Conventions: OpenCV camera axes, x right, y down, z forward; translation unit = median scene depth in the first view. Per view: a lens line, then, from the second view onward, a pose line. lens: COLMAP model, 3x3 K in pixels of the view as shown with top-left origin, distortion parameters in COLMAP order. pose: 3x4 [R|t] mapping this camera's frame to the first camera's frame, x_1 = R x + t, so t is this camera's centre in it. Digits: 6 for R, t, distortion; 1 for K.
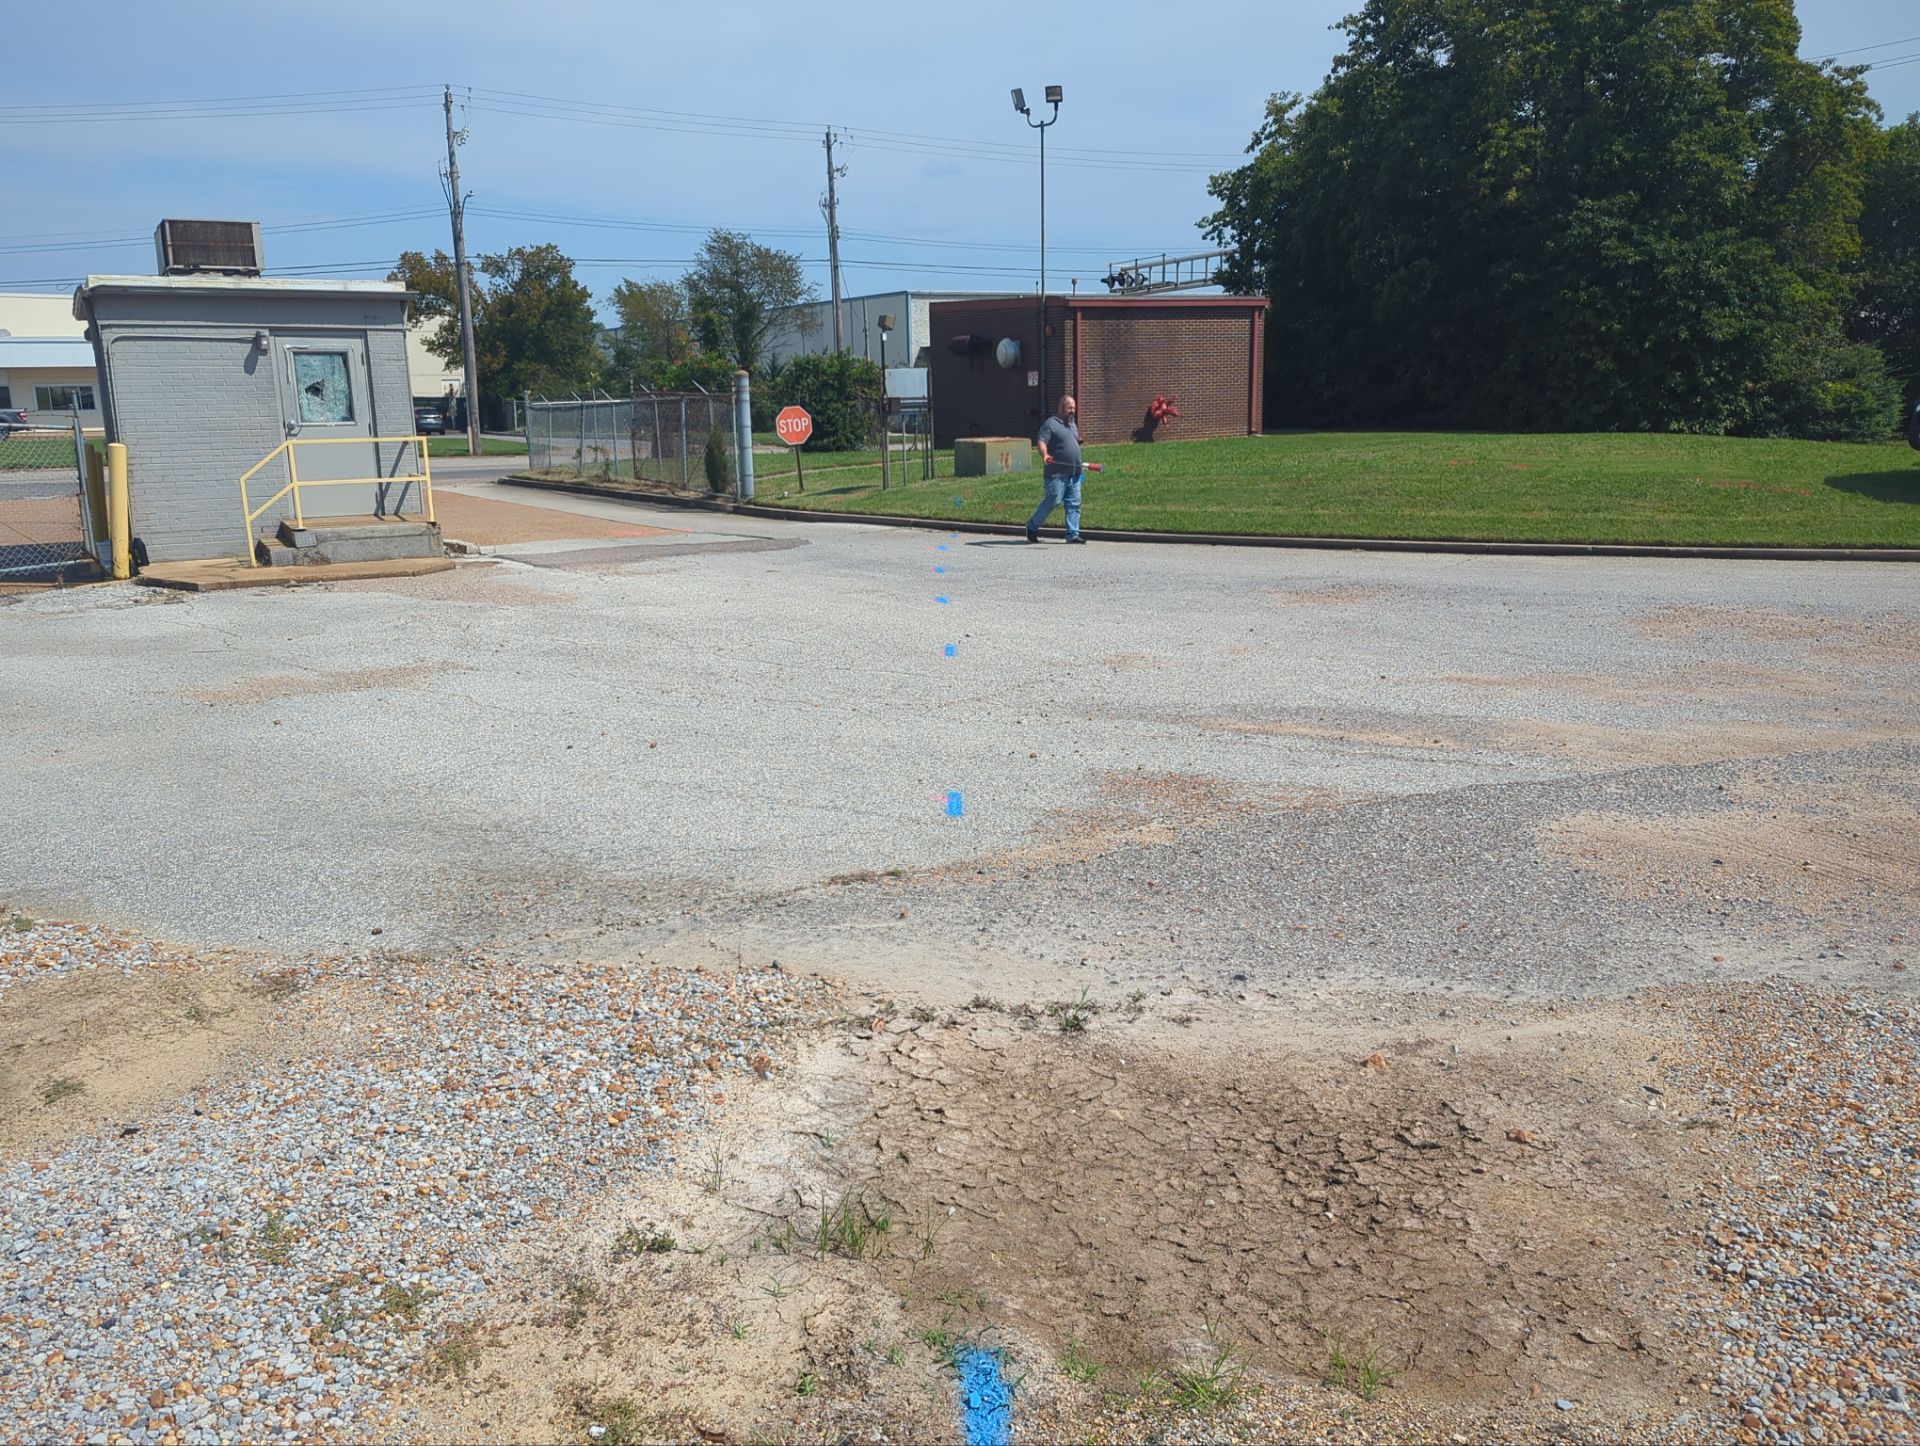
lens RADIAL K [[1577.3, 0, 960.0], [0, 1577.3, 723.0], [0, 0, 1]] dist [0.017918, 0.002918]
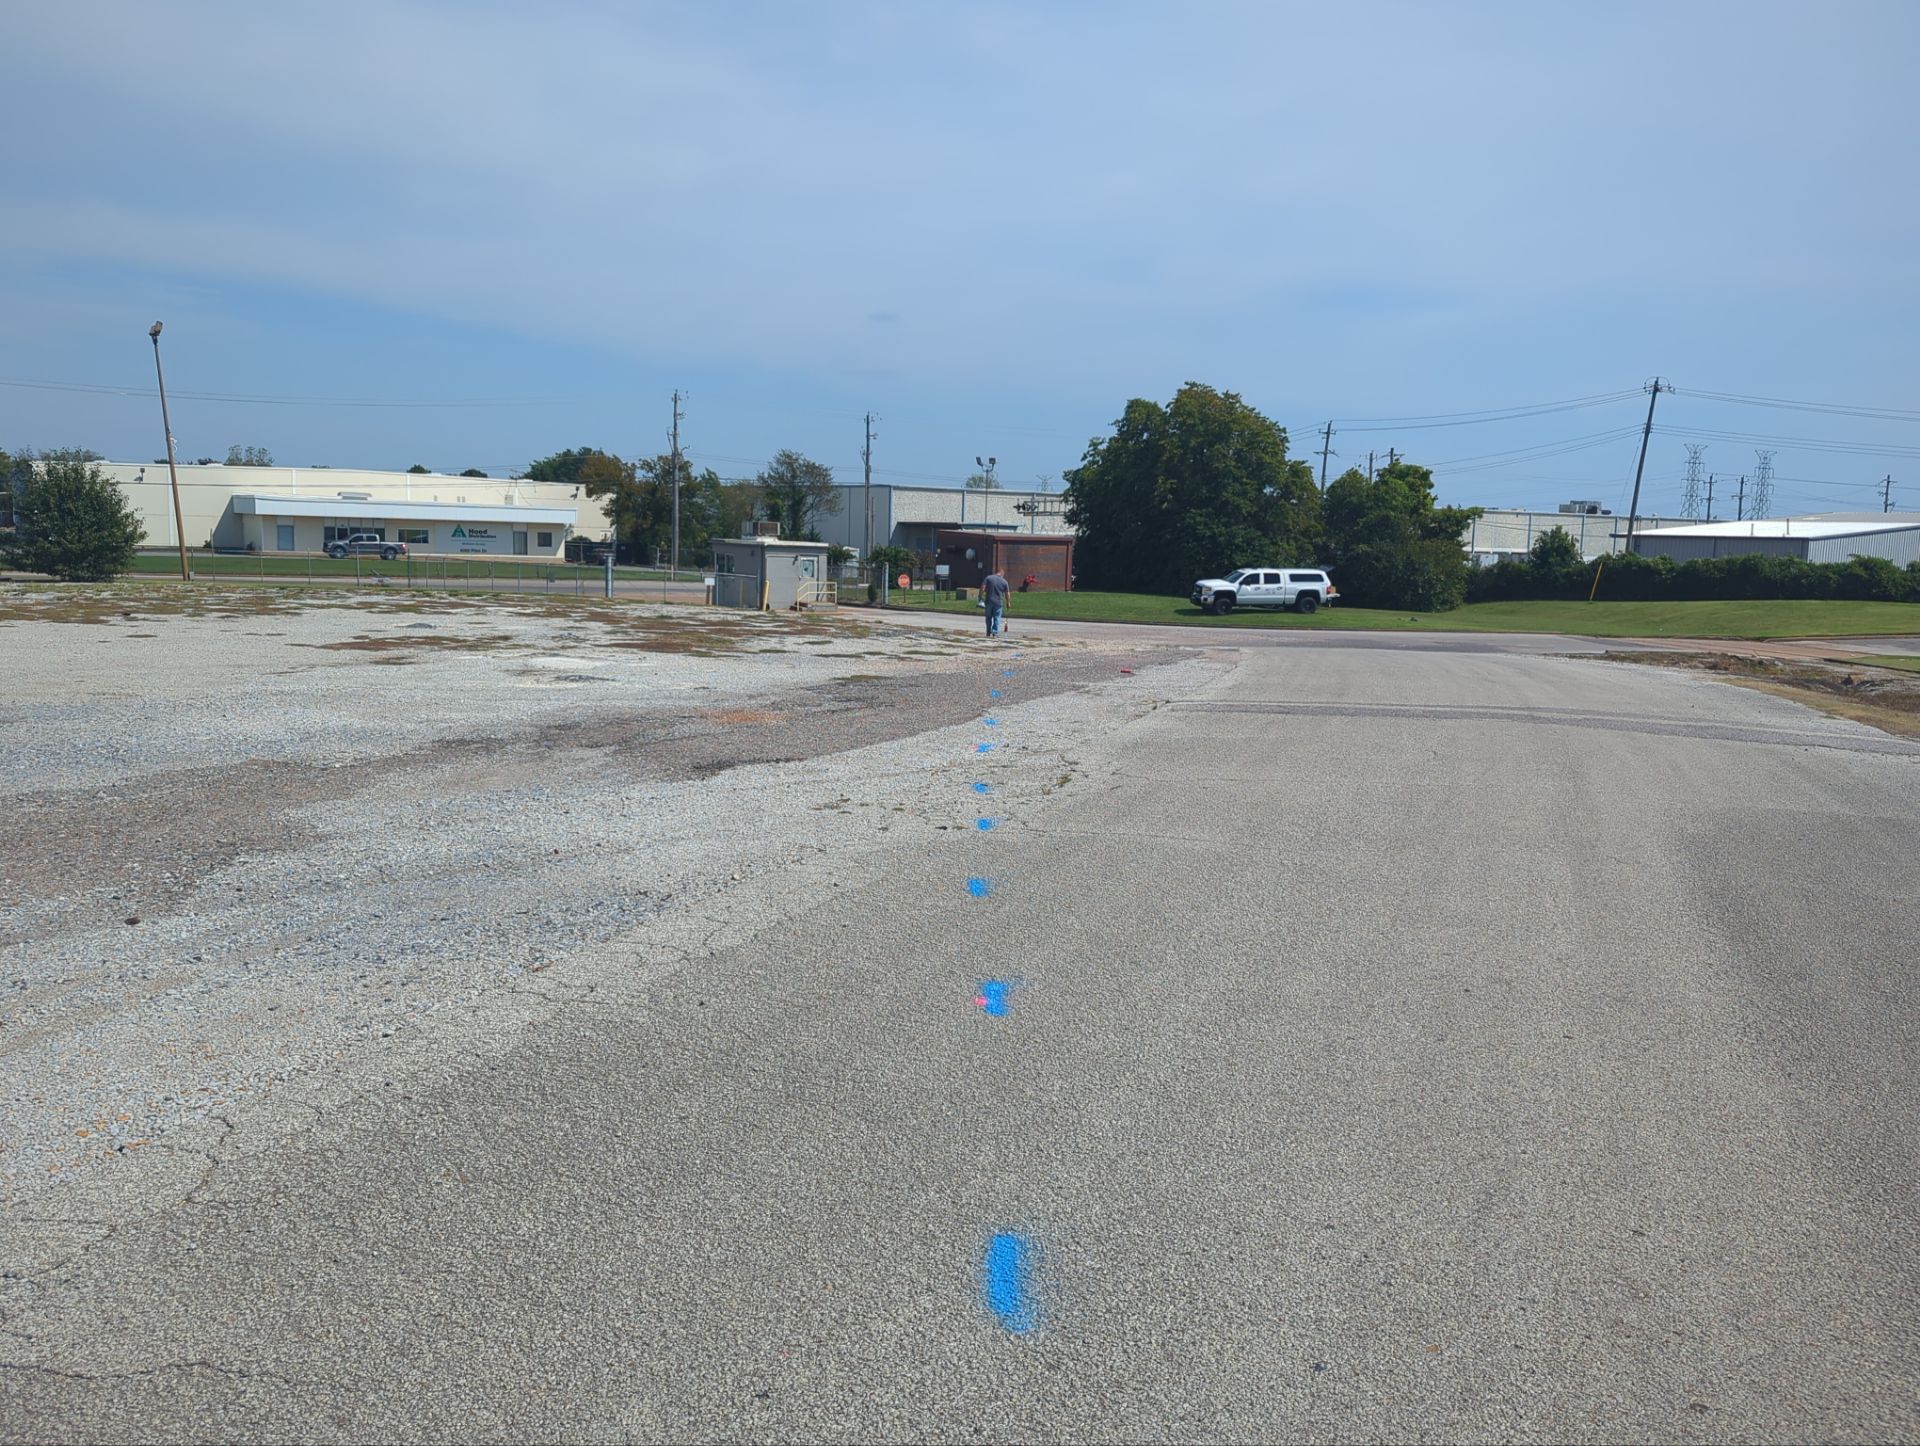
lens RADIAL K [[1577.3, 0, 960.0], [0, 1577.3, 723.0], [0, 0, 1]] dist [0.017918, 0.002918]
pose [[0.997717, 0.044982, 0.050371, -0.102313], [-0.040383, 0.995224, -0.088868, 0.261504], [-0.054128, 0.086631, 0.994769, -1.501102]]
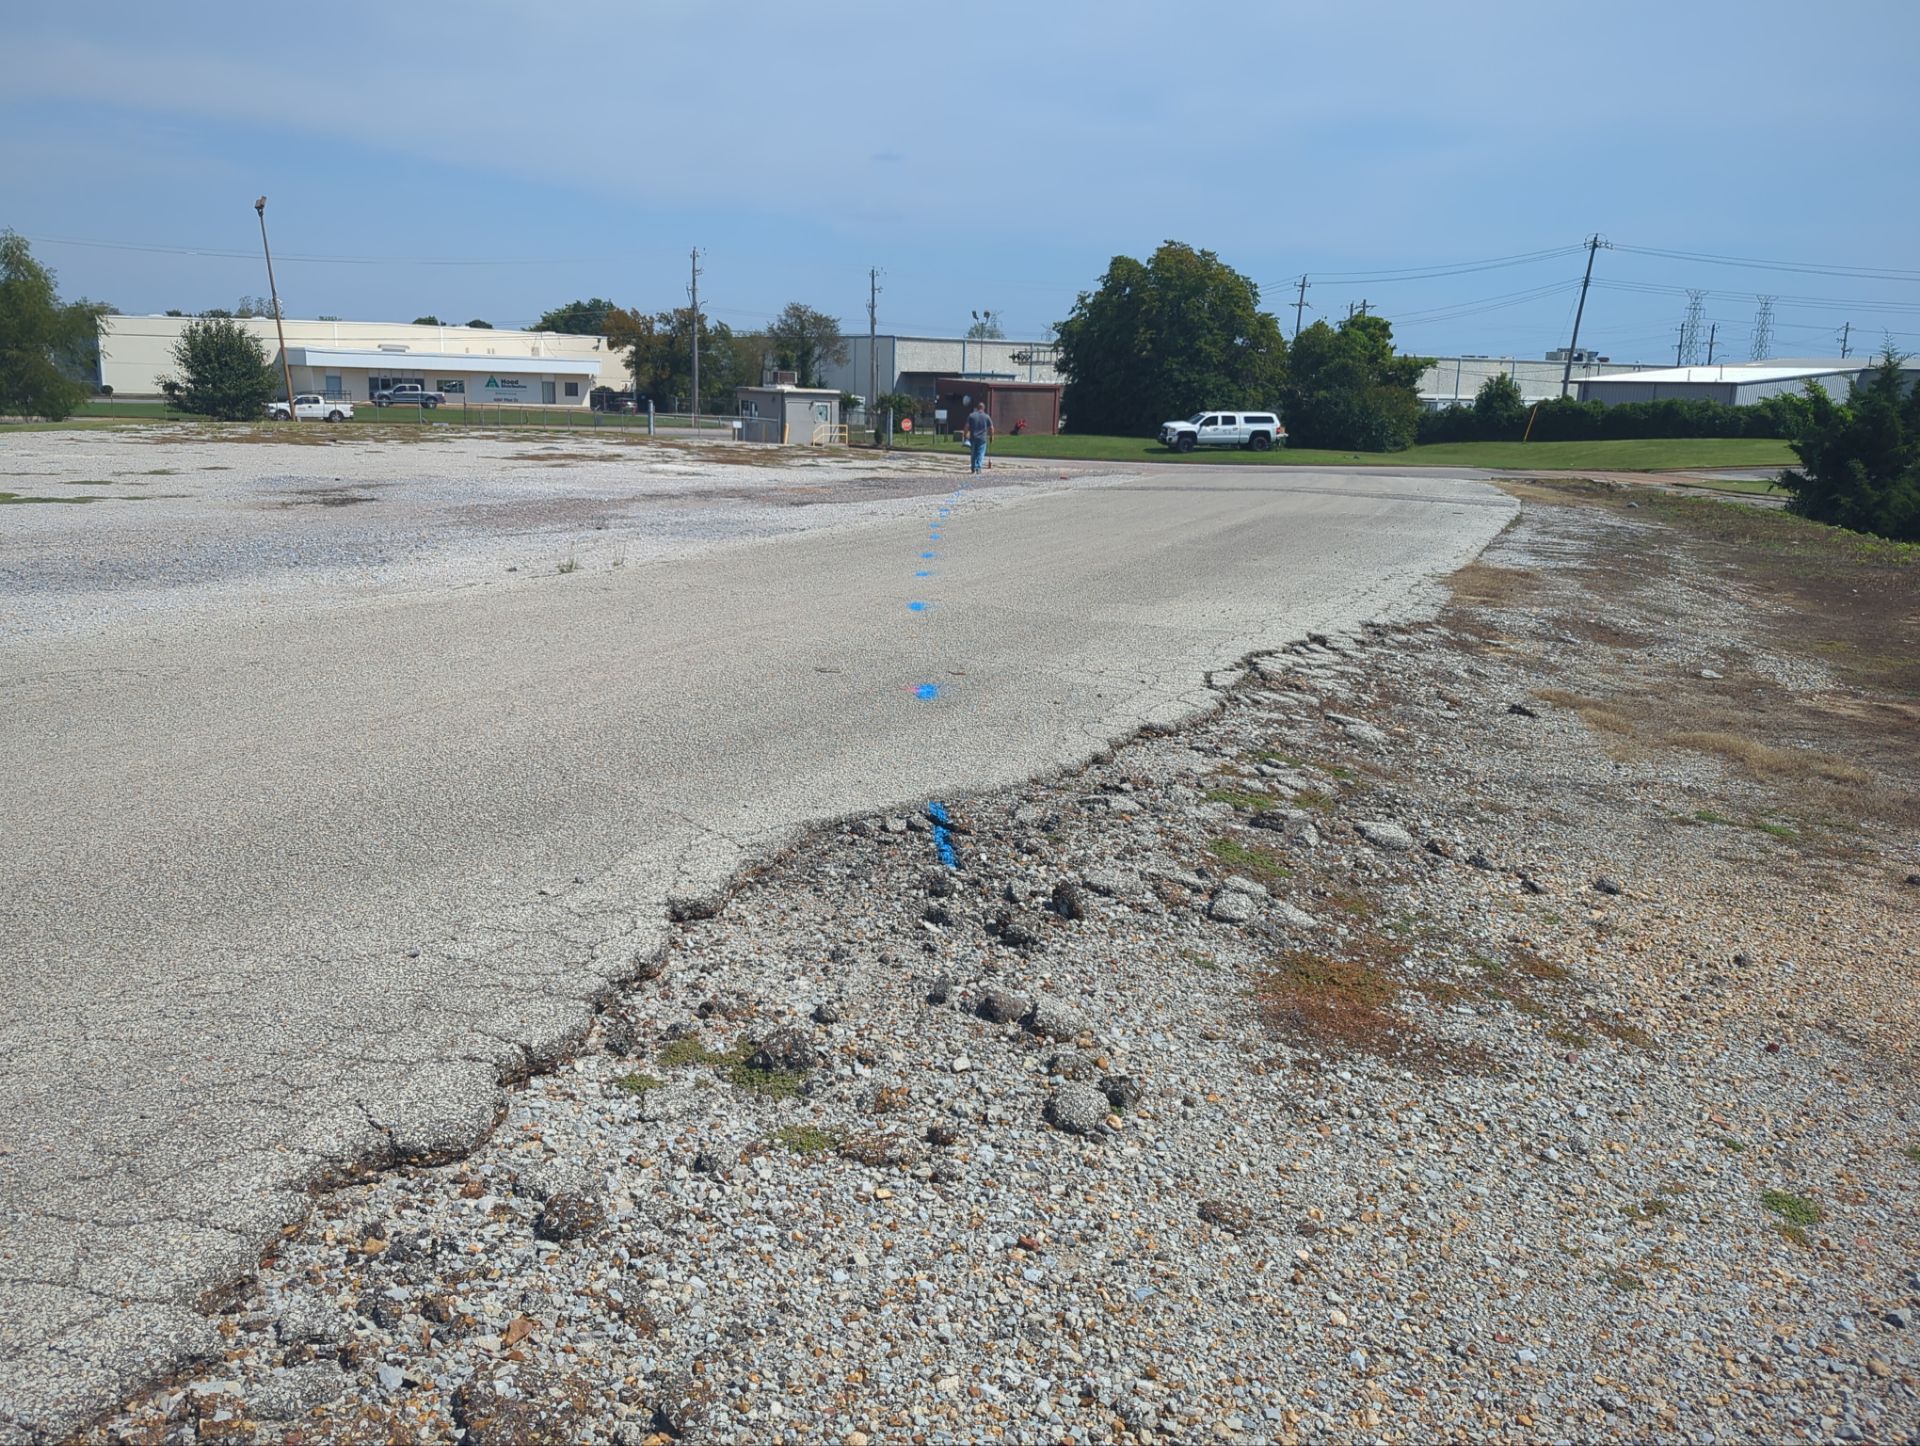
lens RADIAL K [[1577.3, 0, 960.0], [0, 1577.3, 723.0], [0, 0, 1]] dist [0.017918, 0.002918]
pose [[0.997999, 0.037816, 0.050685, -0.102900], [-0.038017, 0.999273, 0.003013, 0.330910], [-0.050534, -0.004934, 0.998710, -1.812391]]
